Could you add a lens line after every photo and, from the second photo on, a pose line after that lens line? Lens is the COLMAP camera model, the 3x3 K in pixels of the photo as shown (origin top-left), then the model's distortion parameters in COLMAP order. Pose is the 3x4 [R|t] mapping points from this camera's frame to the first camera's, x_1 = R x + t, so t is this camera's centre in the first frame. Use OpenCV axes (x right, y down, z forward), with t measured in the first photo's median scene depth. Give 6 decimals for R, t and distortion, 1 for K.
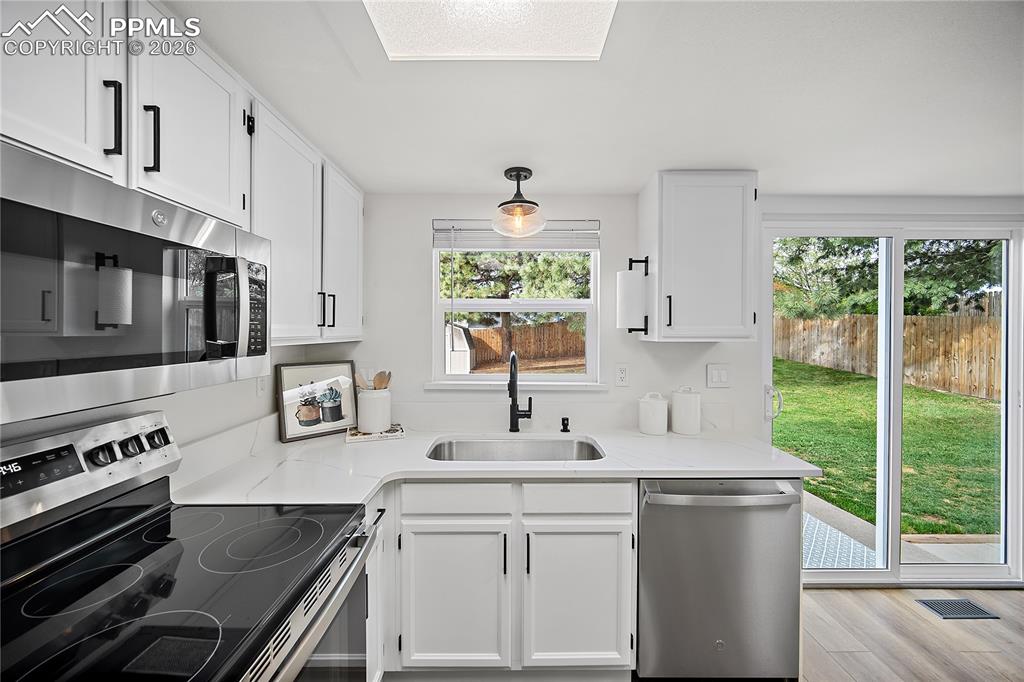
lens RADIAL K [[404.6, 0, 513.2], [0, 404.6, 336.6], [0, 0, 1]] dist [0.000908, -0.000017]
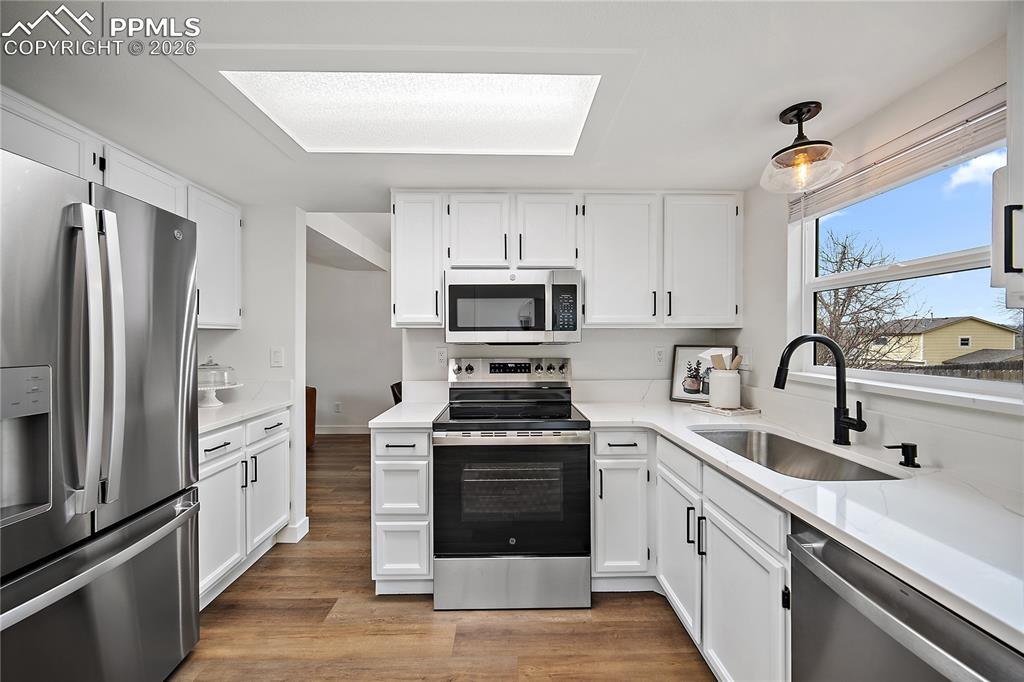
lens RADIAL K [[404.6, 0, 513.2], [0, 404.6, 336.6], [0, 0, 1]] dist [0.000908, -0.000017]
pose [[0.016731, -0.003328, -0.999854, 0.736712], [-0.009496, 0.999949, -0.003488, 0.045800], [0.999815, 0.009553, 0.016698, 0.386466]]
